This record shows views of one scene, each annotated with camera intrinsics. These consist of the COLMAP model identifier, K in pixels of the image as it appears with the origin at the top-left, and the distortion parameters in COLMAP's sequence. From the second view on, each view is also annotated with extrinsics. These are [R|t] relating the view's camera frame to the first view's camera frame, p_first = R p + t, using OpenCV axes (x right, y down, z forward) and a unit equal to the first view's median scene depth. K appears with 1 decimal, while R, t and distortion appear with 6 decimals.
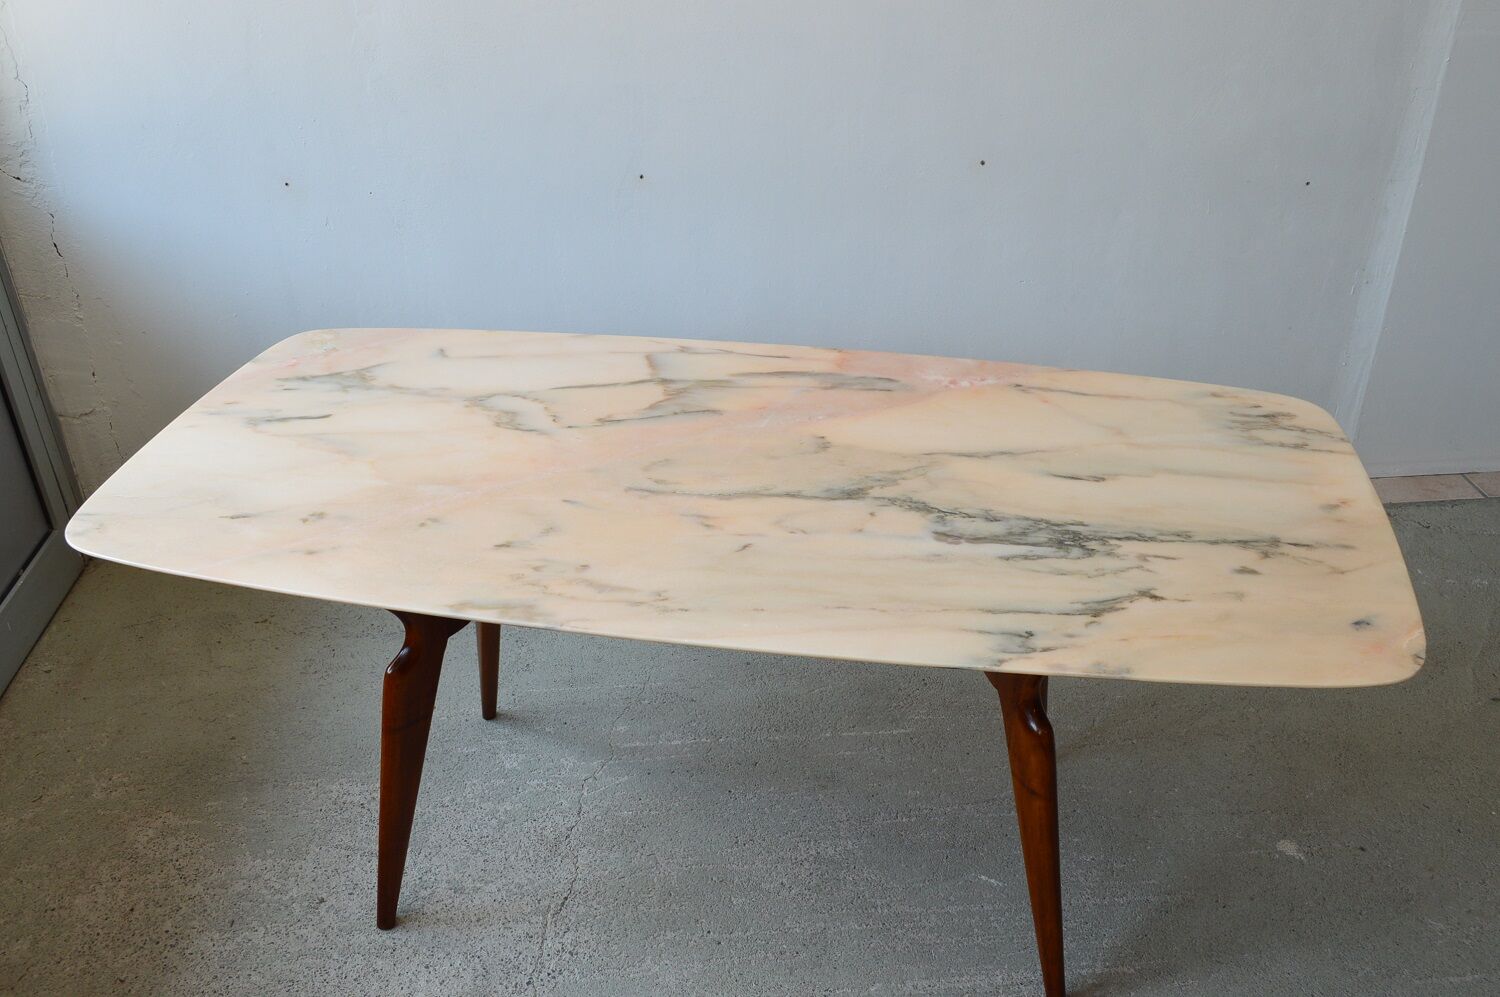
lens RADIAL K [[1313.9, 0, 740.7], [0, 1313.9, 495.0], [0, 0, 1]] dist [-0.017417, -0.006787]
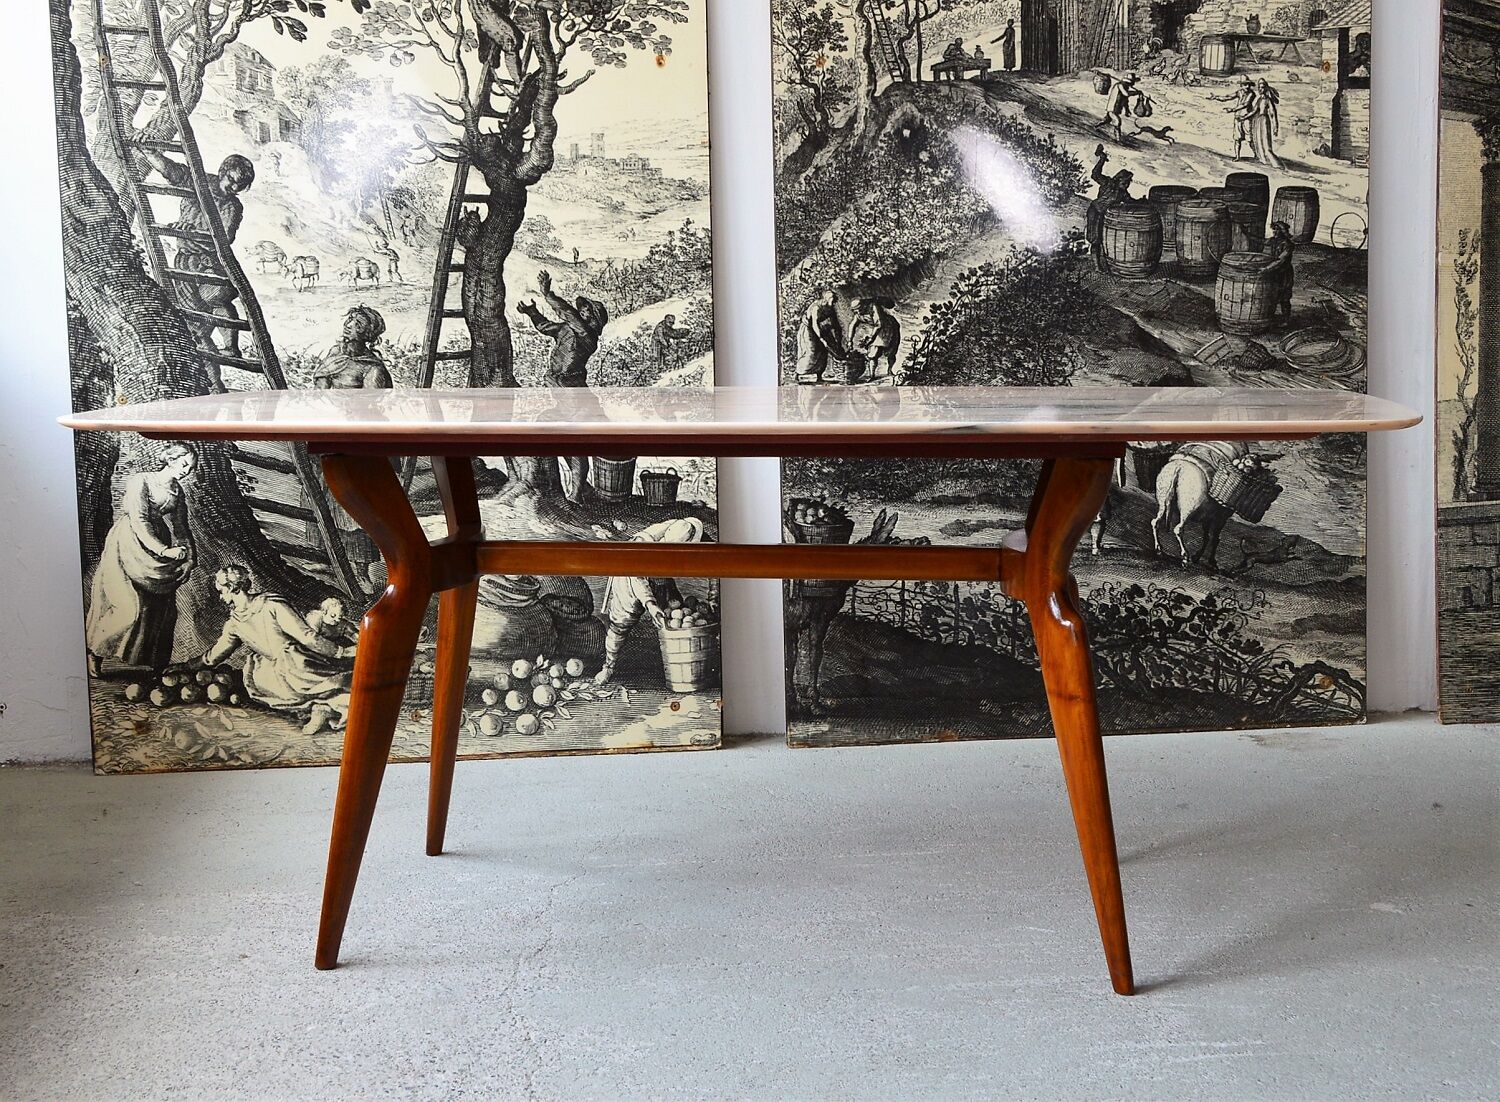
lens RADIAL K [[1883.7, 0, 749.9], [0, 1883.7, 541.5], [0, 0, 1]] dist [-0.016662, 0.000000]
pose [[0.998954, 0.001785, 0.045699, -0.060575], [0.016526, 0.917630, -0.397091, 0.607909], [-0.042644, 0.397431, 0.916641, -0.236917]]
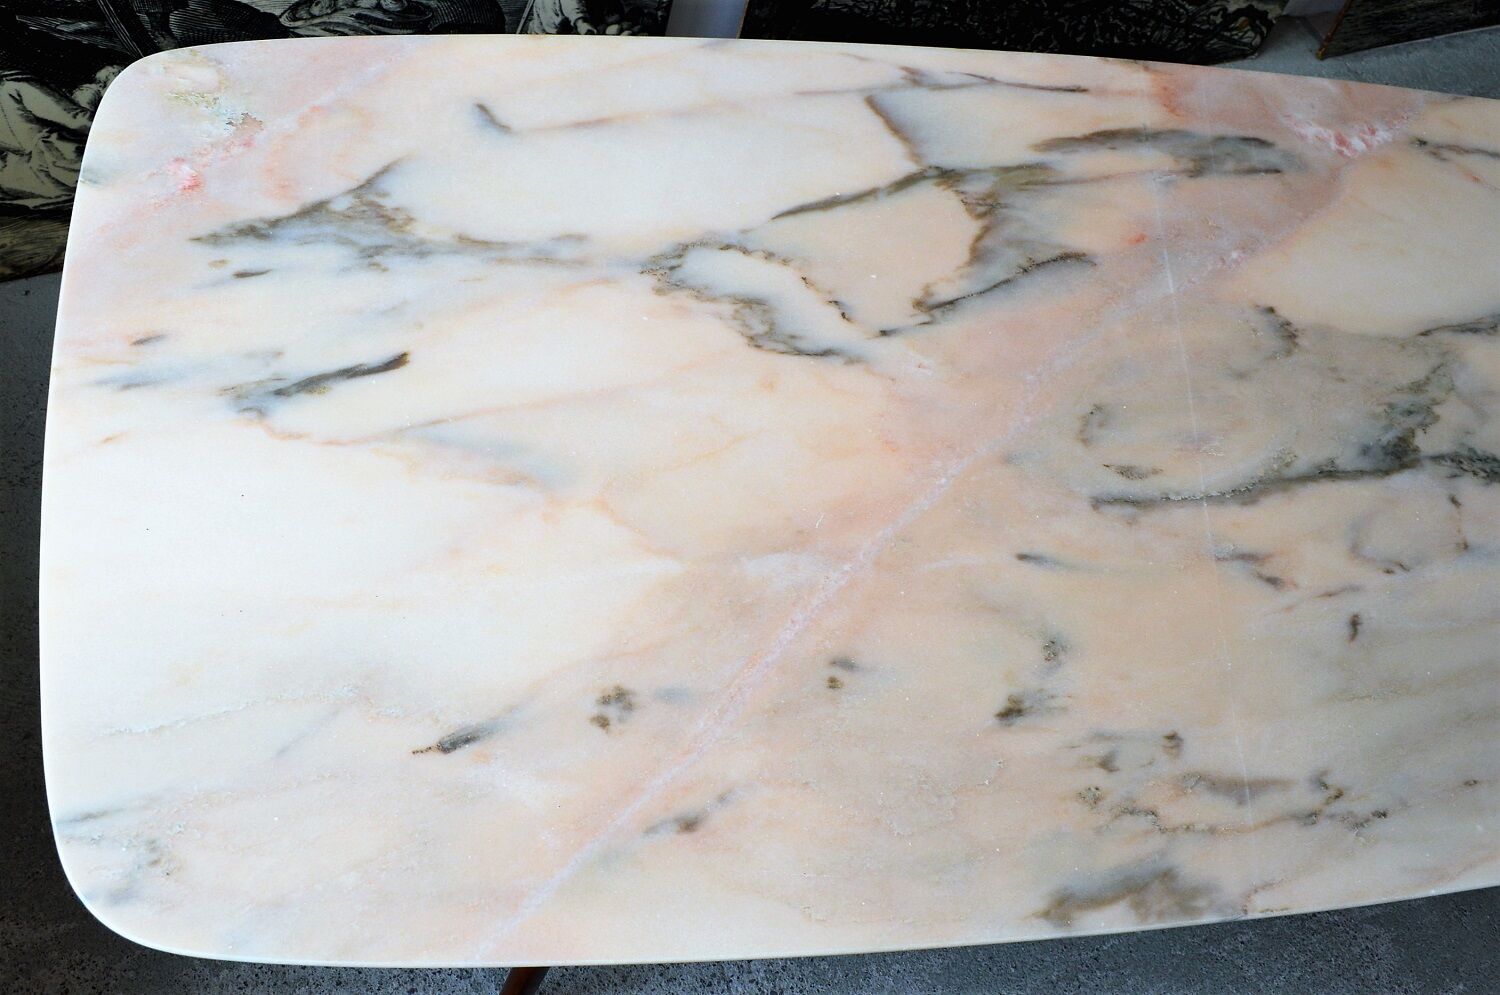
lens RADIAL K [[1433.8, 0, 689.3], [0, 1433.8, 479.6], [0, 0, 1]] dist [-0.025329, 0.000000]
pose [[0.907389, -0.178973, 0.380280, -0.441912], [-0.024689, 0.880542, 0.473324, -0.278017], [-0.419565, -0.438878, 0.794576, 0.556215]]
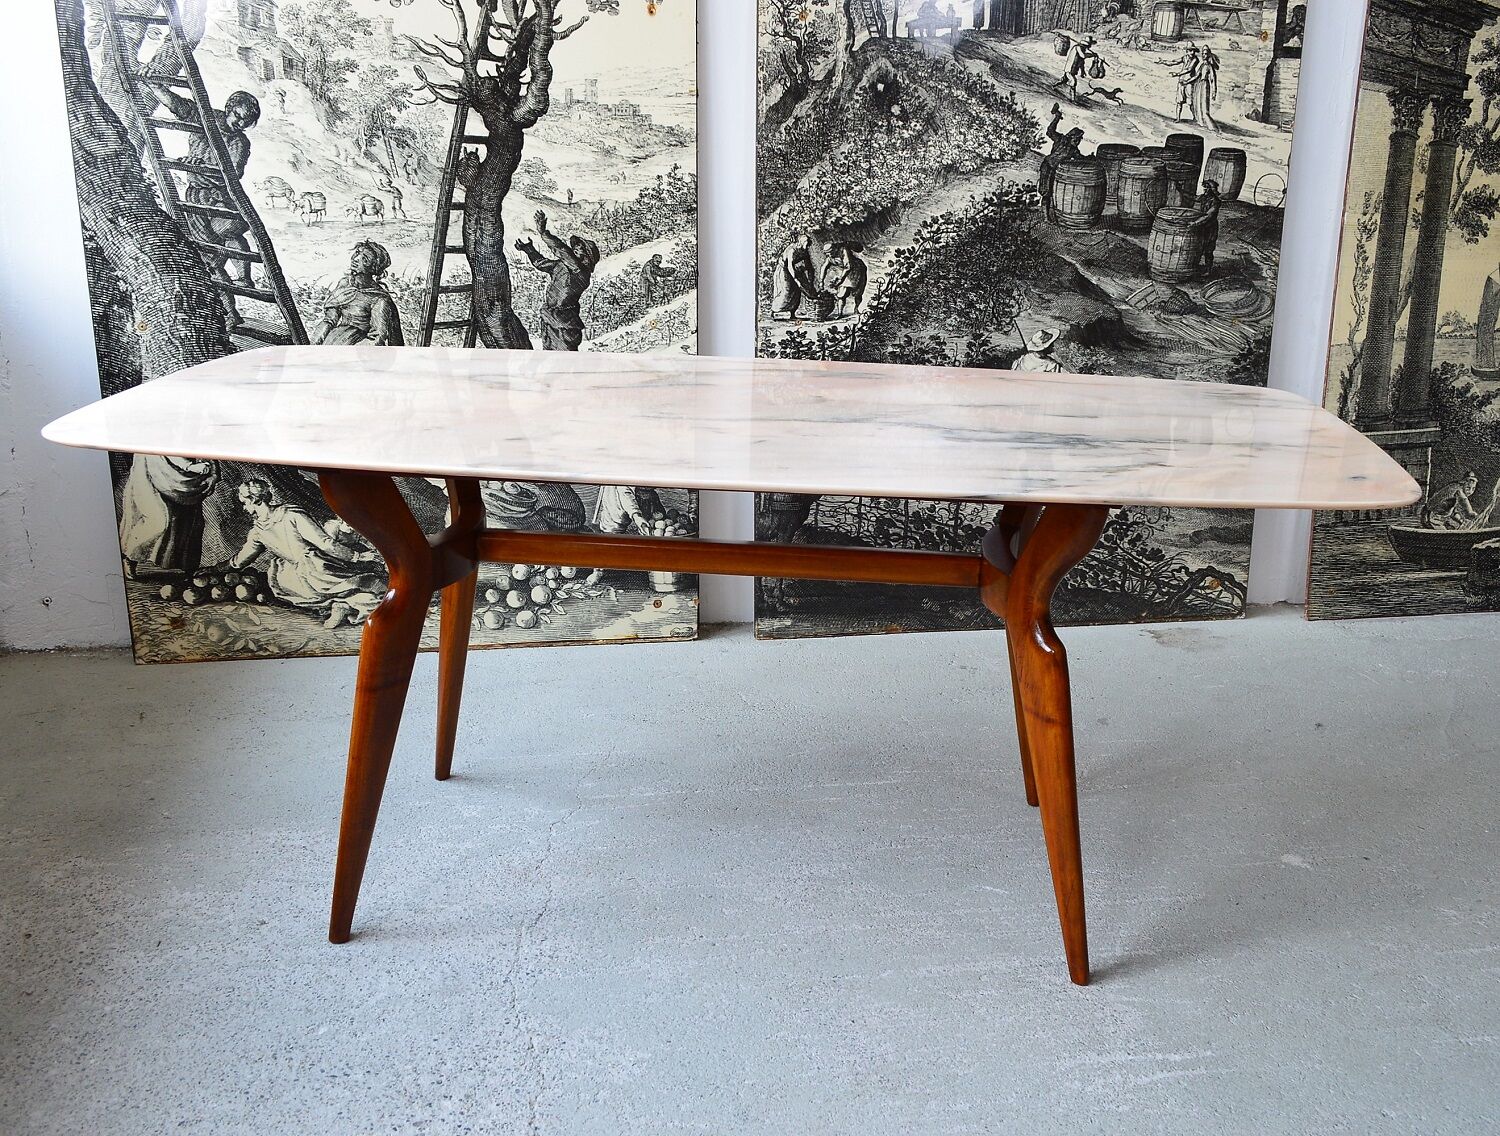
lens RADIAL K [[1412.2, 0, 782.5], [0, 1412.2, 564.4], [0, 0, 1]] dist [-0.022985, 0.000000]
pose [[0.993885, 0.009426, 0.110013, -0.084762], [0.015193, 0.975198, -0.220811, 0.320489], [-0.109366, 0.221133, 0.969092, -0.020792]]
